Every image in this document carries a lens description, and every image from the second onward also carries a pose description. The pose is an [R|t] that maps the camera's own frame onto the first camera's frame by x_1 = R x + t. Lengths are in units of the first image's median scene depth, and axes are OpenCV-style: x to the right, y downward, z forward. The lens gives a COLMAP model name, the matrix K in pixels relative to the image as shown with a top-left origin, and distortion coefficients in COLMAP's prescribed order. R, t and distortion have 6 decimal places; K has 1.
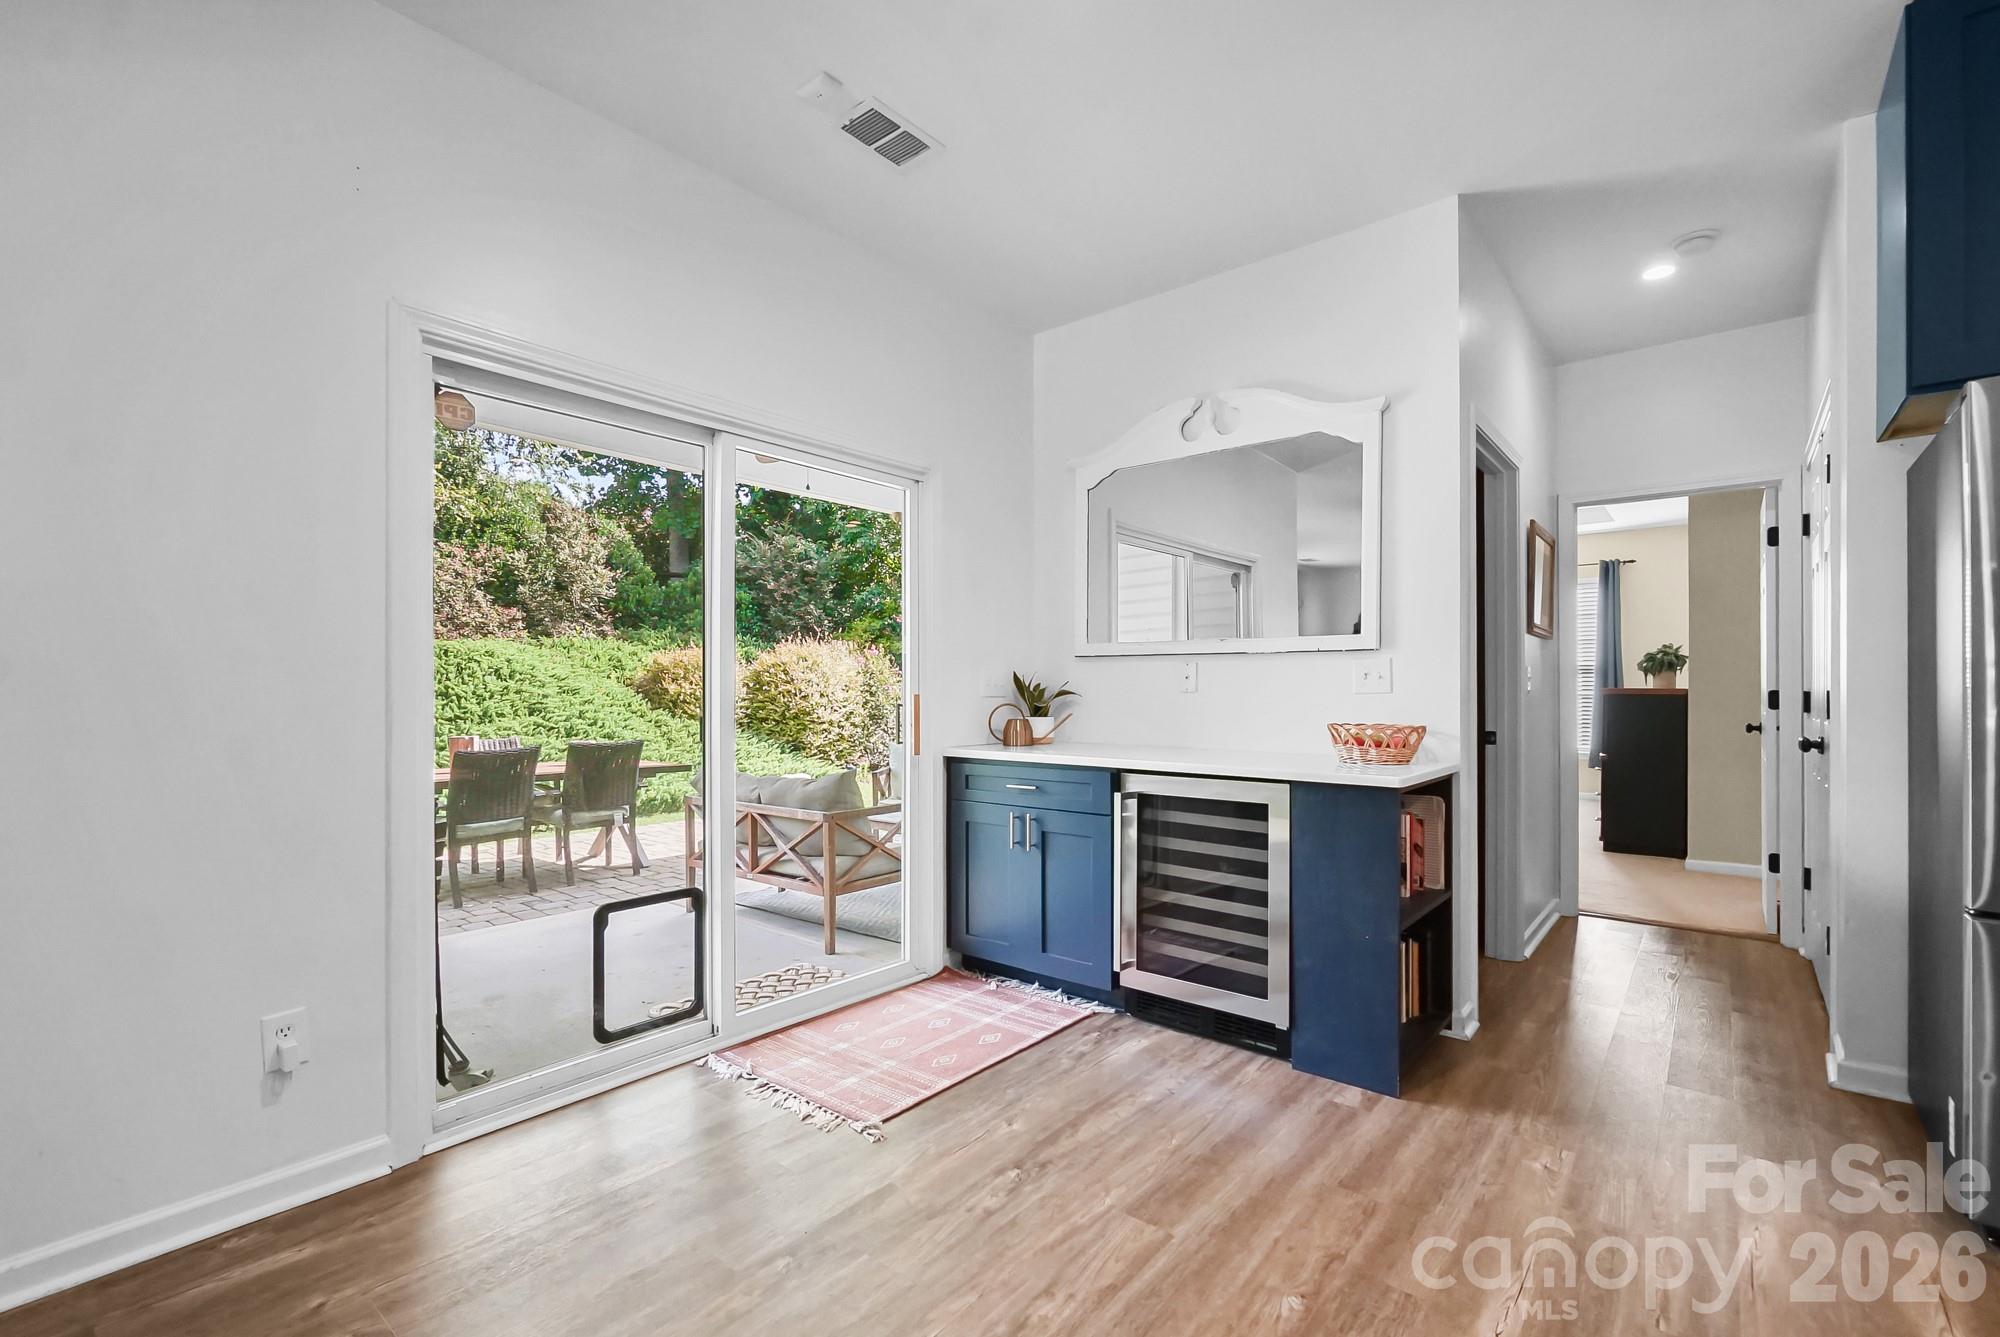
lens RADIAL K [[878.1, 0, 971.2], [0, 878.1, 688.6], [0, 0, 1]] dist [0.000675, 0.000046]
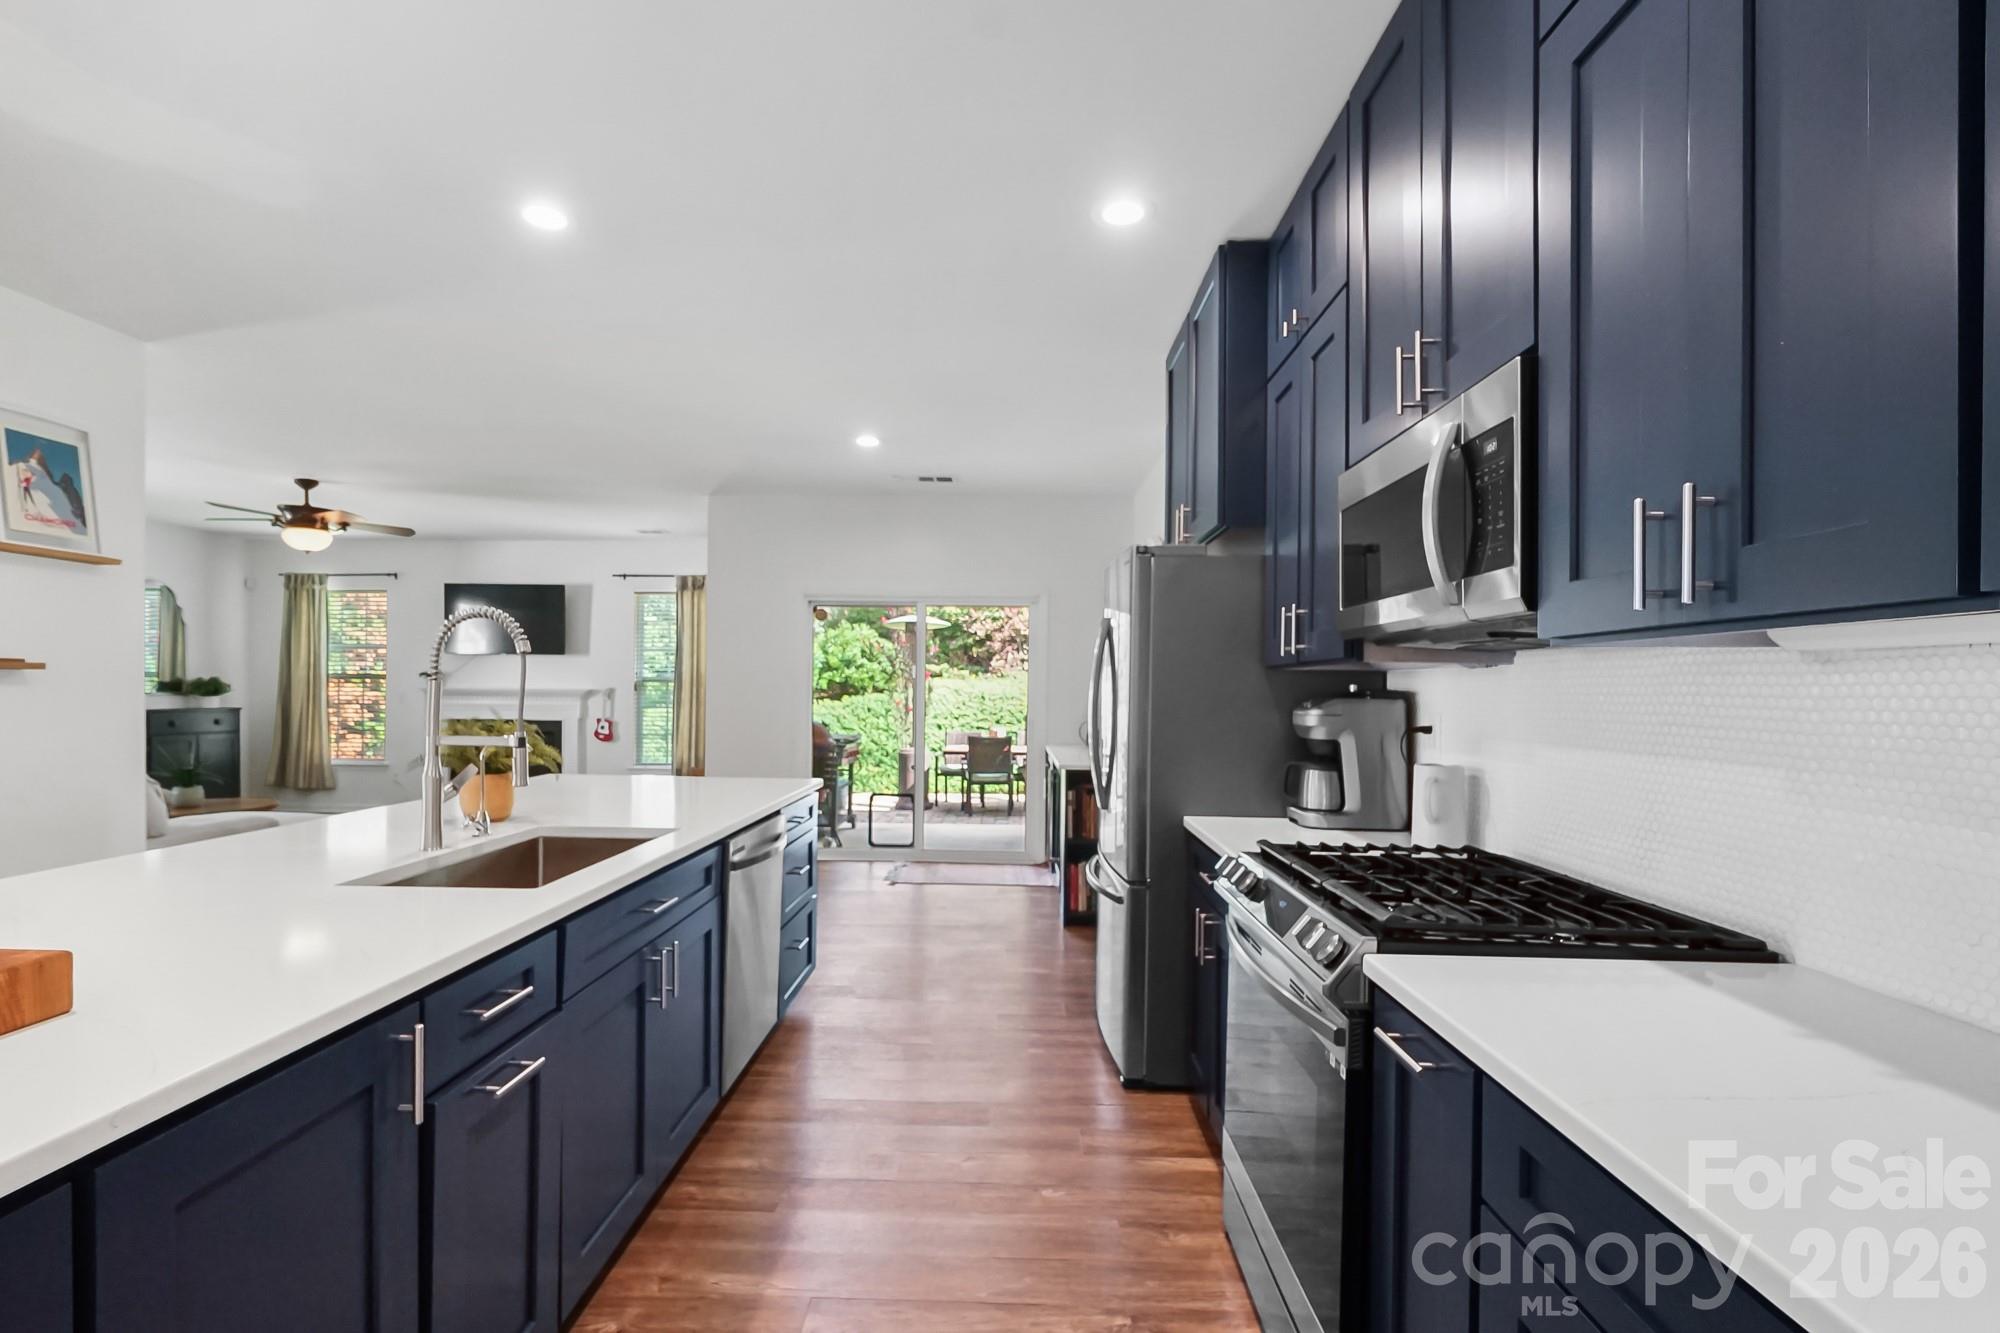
lens RADIAL K [[875.8, 0, 981.8], [0, 875.8, 684.6], [0, 0, 1]] dist [-0.000679, -0.000680]
pose [[0.624192, 0.003207, -0.781265, 1.269361], [-0.008915, 0.999956, -0.003018, -0.047501], [0.781220, 0.008849, 0.624193, -0.247786]]
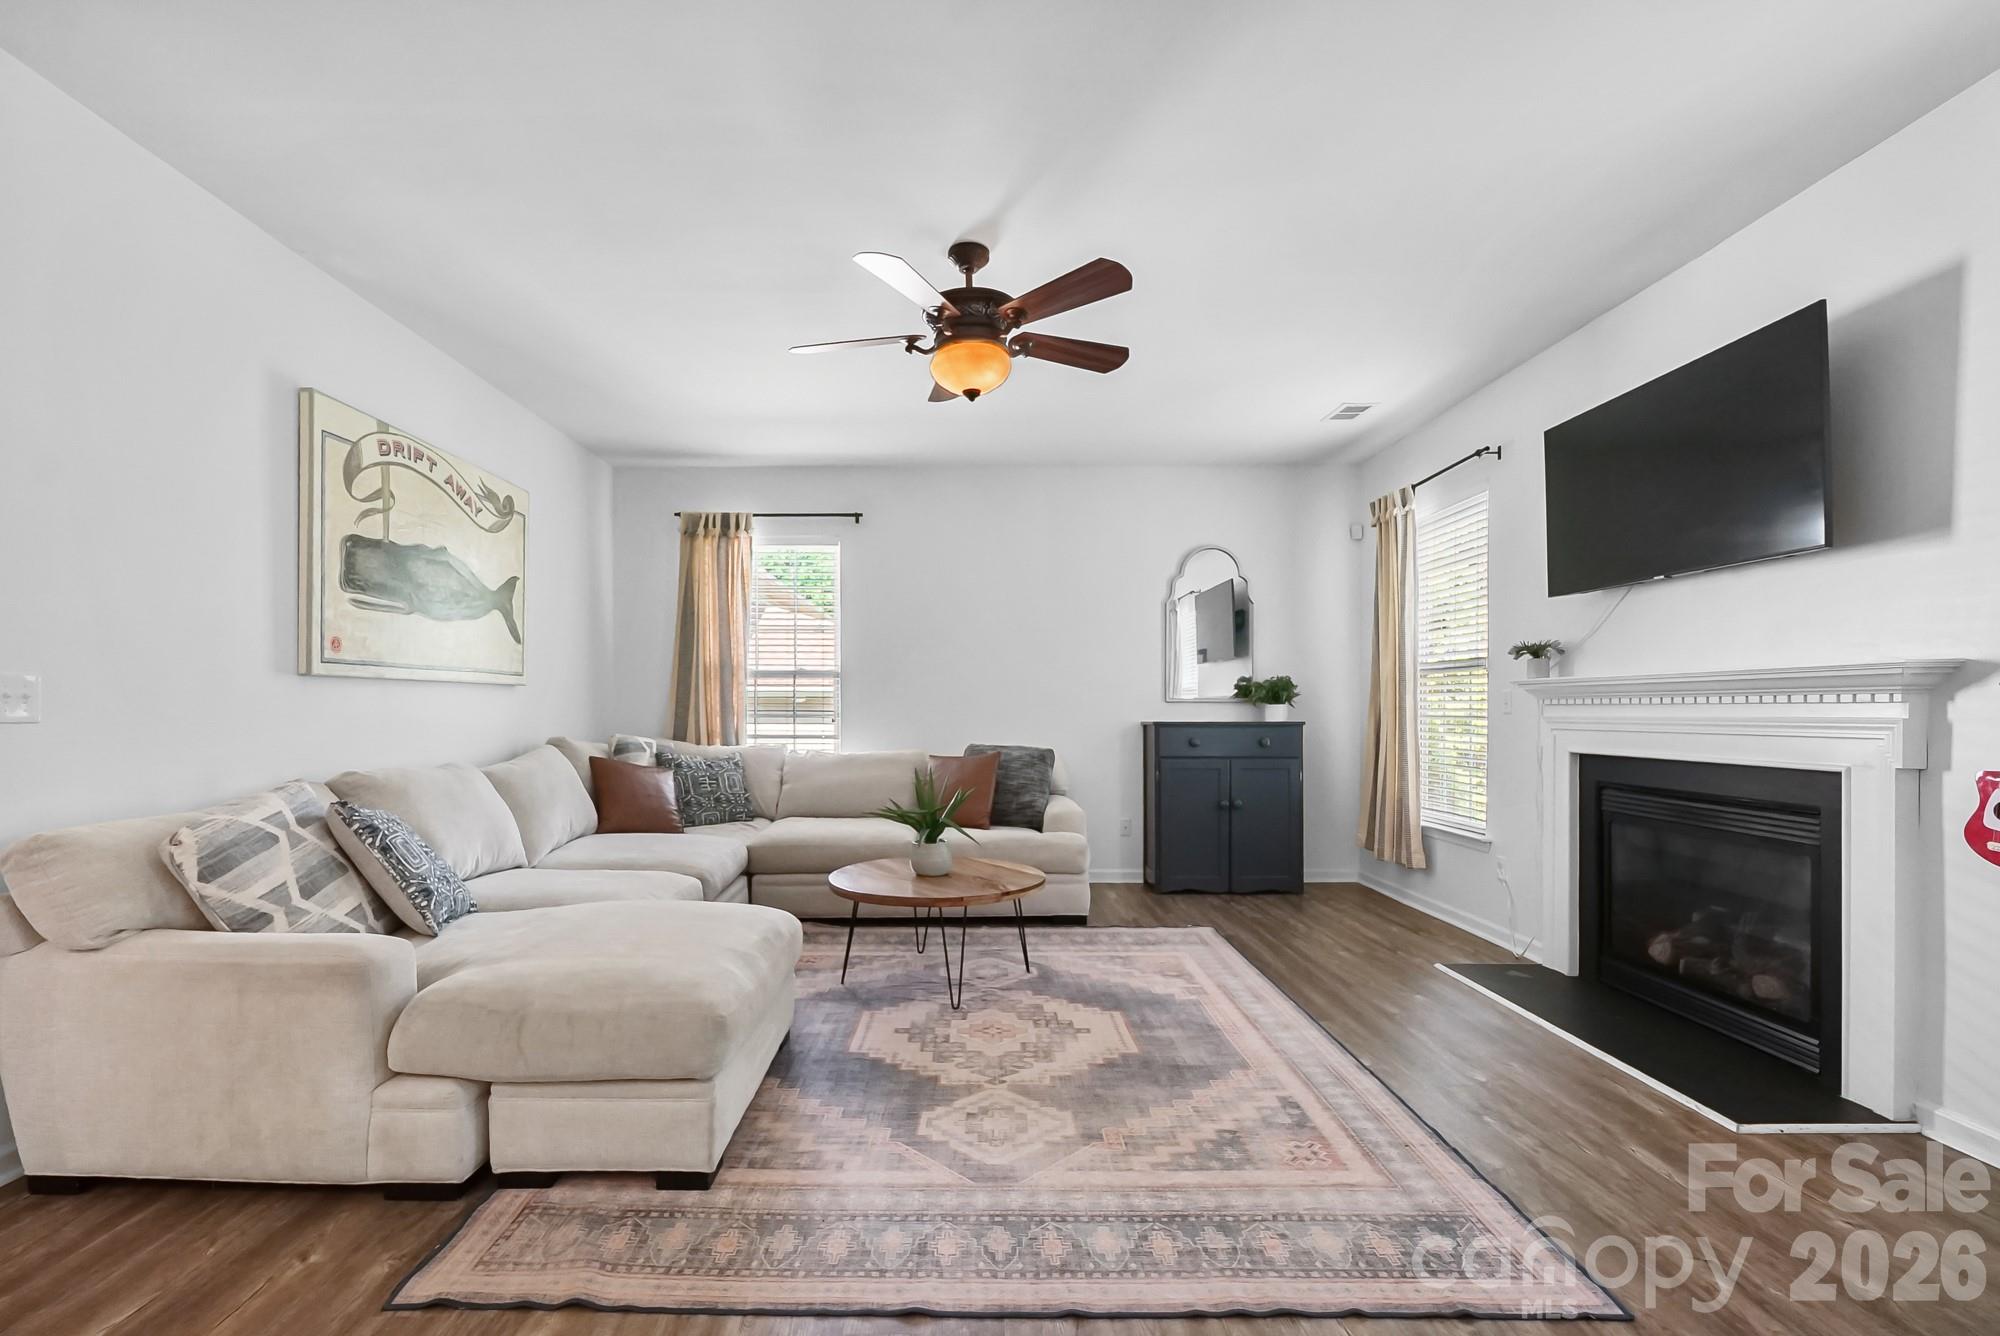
lens RADIAL K [[892.6, 0, 963.7], [0, 892.6, 709.2], [0, 0, 1]] dist [-0.005050, 0.000126]
pose [[-0.755385, 0.002958, -0.655275, -0.290806], [0.003698, 0.999993, 0.000250, -0.001674], [0.655271, -0.002234, -0.755390, 0.417955]]
